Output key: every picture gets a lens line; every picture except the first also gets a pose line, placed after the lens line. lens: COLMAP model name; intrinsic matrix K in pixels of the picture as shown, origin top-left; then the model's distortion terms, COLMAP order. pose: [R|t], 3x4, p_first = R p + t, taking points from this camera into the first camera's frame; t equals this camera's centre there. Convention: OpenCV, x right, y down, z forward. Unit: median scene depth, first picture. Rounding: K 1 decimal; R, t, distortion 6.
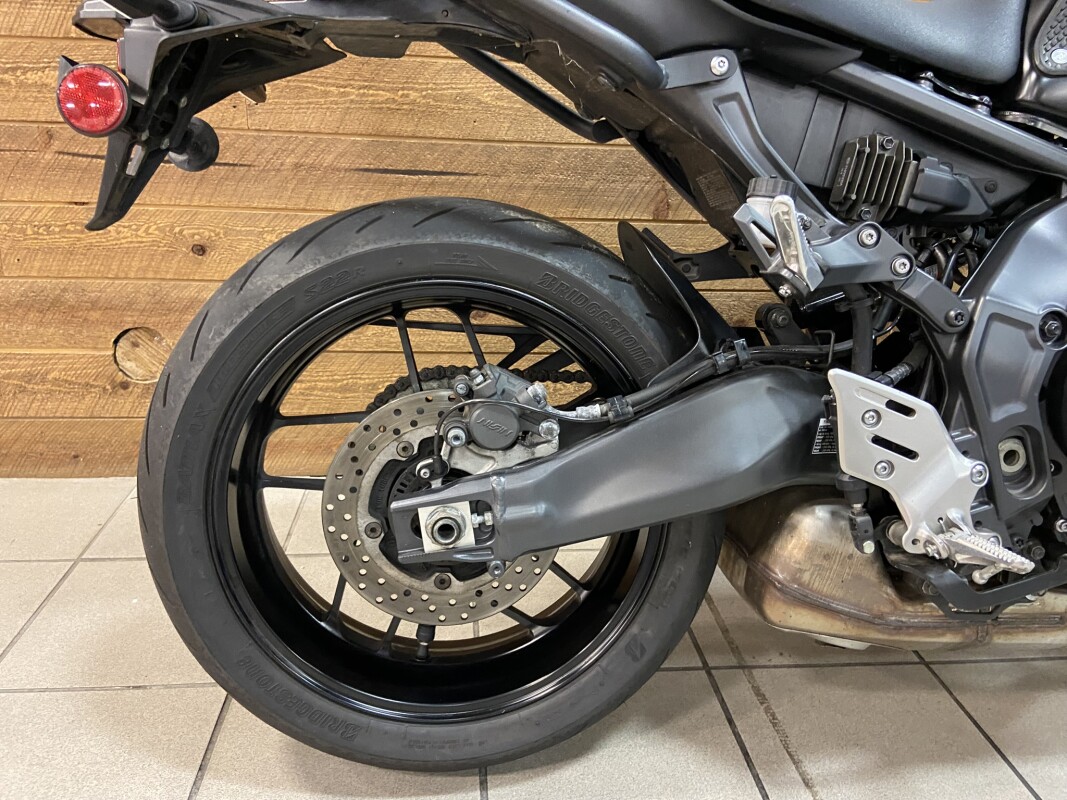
lens RADIAL K [[817.4, 0, 533.5], [0, 817.4, 400.0], [0, 0, 1]] dist [0.140466, -0.125512]
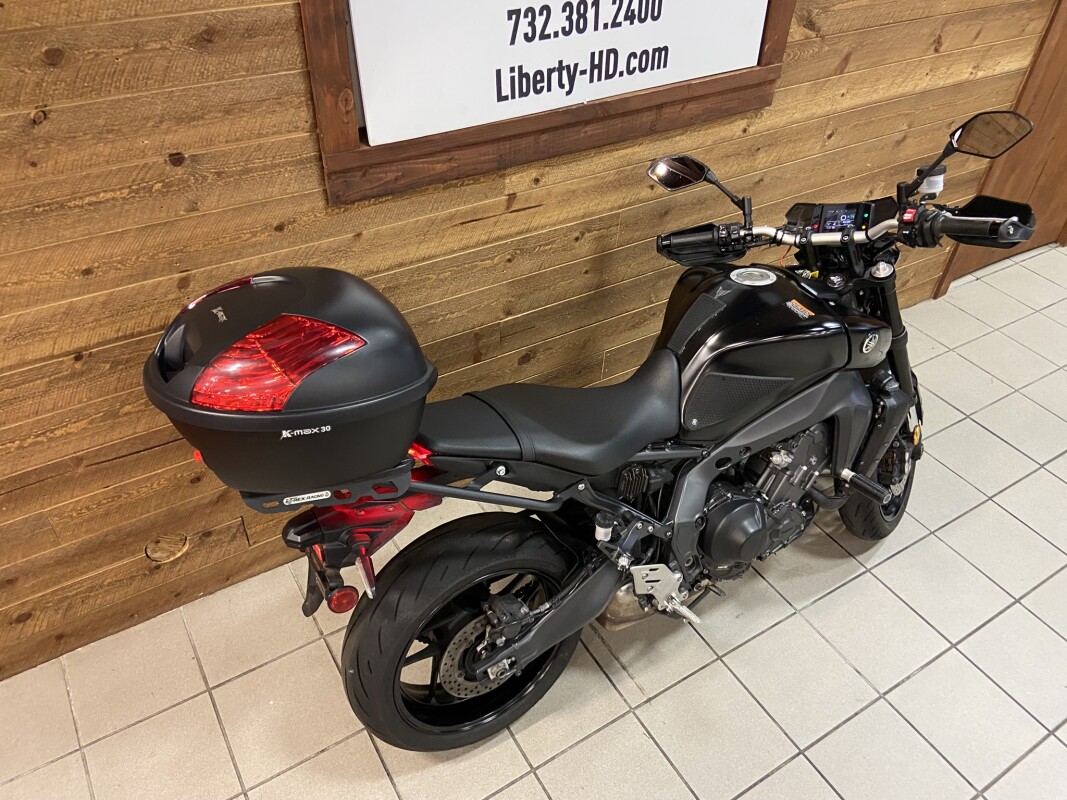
lens RADIAL K [[817.4, 0, 533.5], [0, 817.4, 400.0], [0, 0, 1]] dist [0.140466, -0.125512]
pose [[0.893720, -0.294259, 0.338640, -0.595118], [0.144391, 0.903343, 0.403884, -1.500148], [-0.424755, -0.312062, 0.849824, -0.843414]]
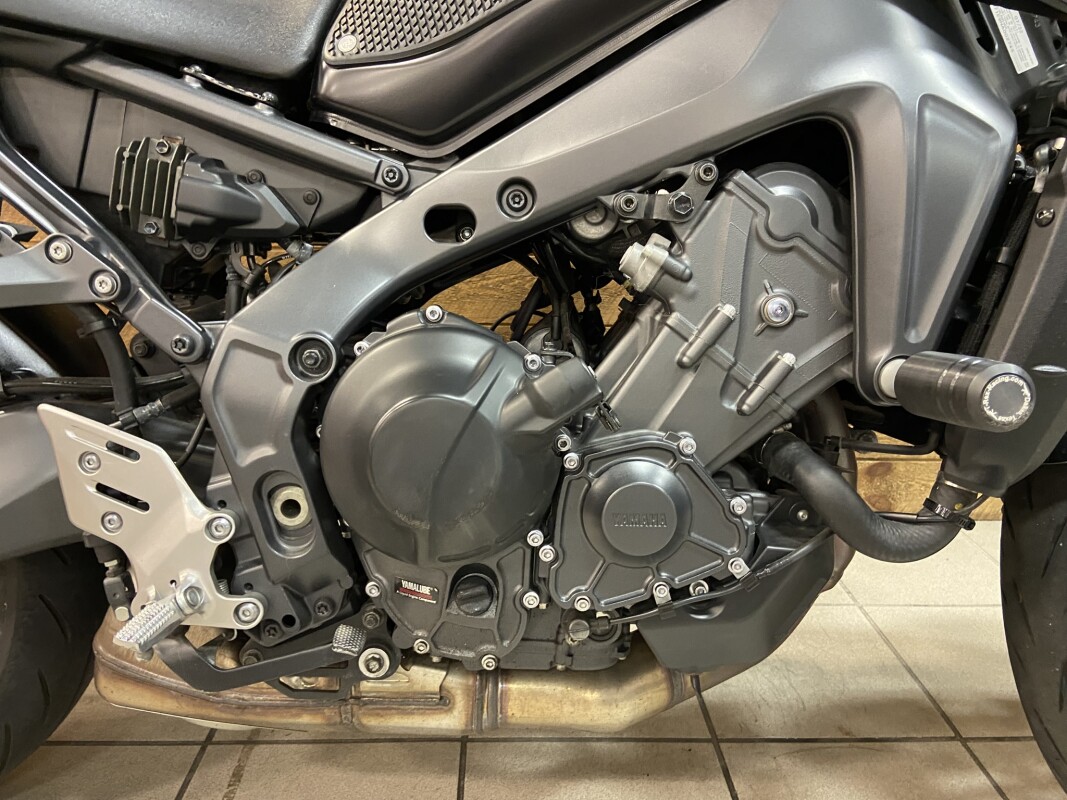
lens RADIAL K [[817.4, 0, 533.5], [0, 817.4, 400.0], [0, 0, 1]] dist [0.140466, -0.125512]
pose [[0.990053, -0.000696, -0.140693, 0.911591], [-0.005245, 0.999110, -0.041848, -0.007697], [0.140597, 0.042170, 0.989168, 0.194518]]
